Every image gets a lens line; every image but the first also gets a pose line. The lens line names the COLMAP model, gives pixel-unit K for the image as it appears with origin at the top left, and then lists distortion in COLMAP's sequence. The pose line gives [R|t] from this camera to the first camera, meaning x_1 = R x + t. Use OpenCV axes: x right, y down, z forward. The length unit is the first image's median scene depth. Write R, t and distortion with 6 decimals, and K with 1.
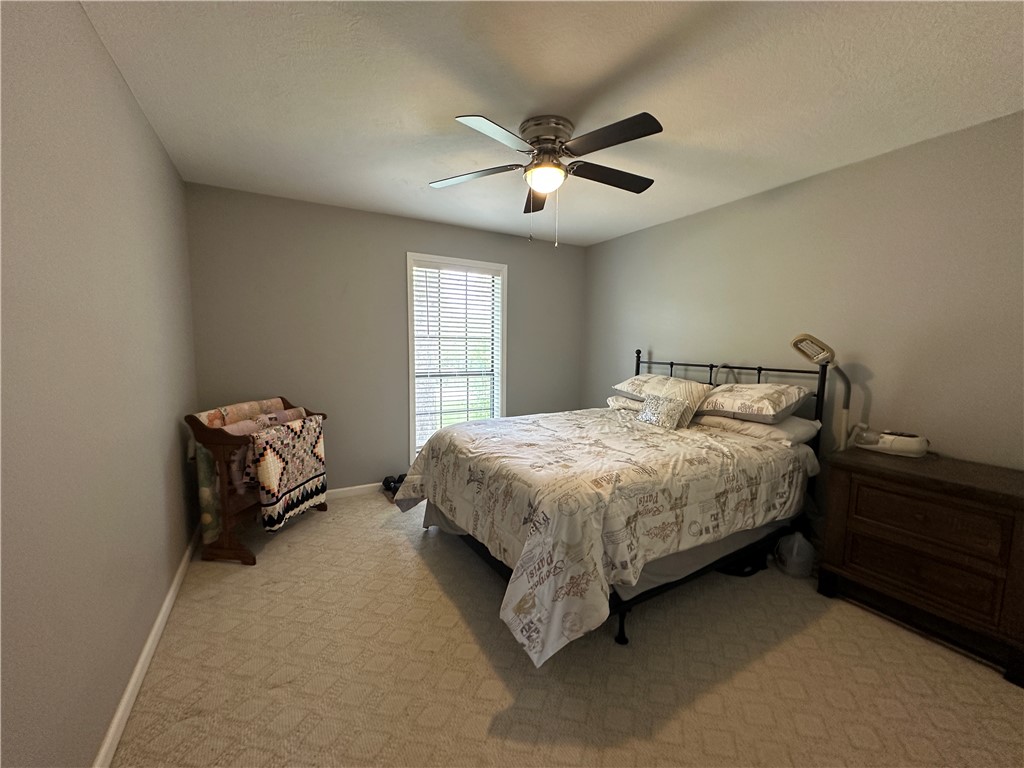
lens RADIAL K [[408.0, 0, 513.6], [0, 408.0, 382.5], [0, 0, 1]] dist [-0.000325, -0.000011]
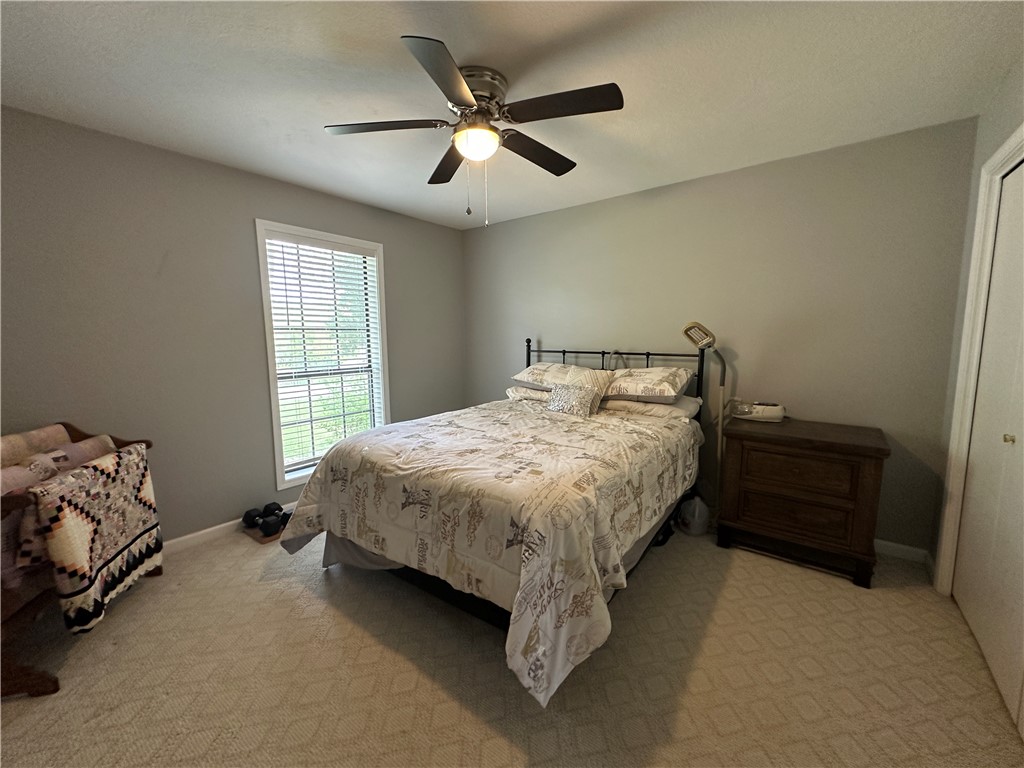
lens RADIAL K [[408.0, 0, 513.0], [0, 408.0, 384.0], [0, 0, 1]] dist [-0.000325, -0.000011]
pose [[0.923278, -0.064312, 0.378712, -0.189411], [0.052636, 0.997767, 0.041114, -0.021119], [-0.380510, -0.018026, 0.924601, 0.149534]]
